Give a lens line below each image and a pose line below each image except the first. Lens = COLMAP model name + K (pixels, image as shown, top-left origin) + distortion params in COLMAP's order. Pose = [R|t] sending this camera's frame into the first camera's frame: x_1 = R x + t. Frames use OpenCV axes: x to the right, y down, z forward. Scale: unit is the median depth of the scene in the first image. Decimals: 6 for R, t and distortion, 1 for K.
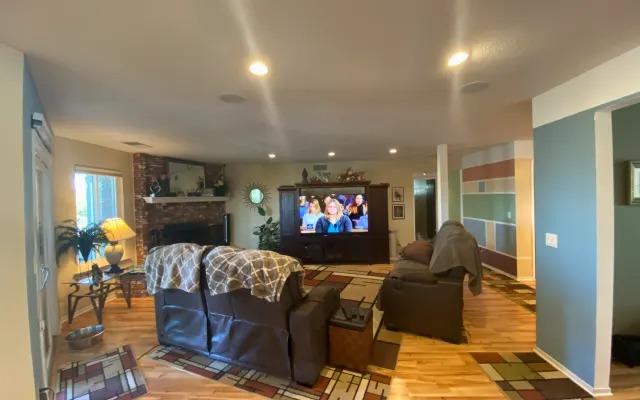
lens RADIAL K [[256.8, 0, 317.3], [0, 256.8, 200.7], [0, 0, 1]] dist [0.001364, -0.014094]
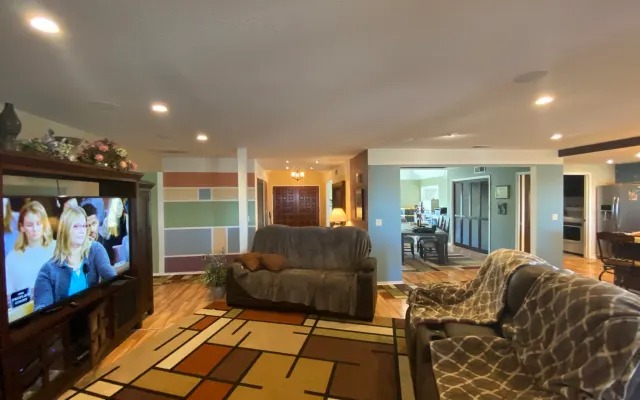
lens RADIAL K [[256.8, 0, 317.3], [0, 256.8, 200.7], [0, 0, 1]] dist [0.001364, -0.014094]
pose [[-0.179358, 0.019744, 0.983586, -0.407480], [0.018433, 0.999691, -0.016706, -0.003662], [-0.983611, 0.015134, -0.179666, 0.738496]]
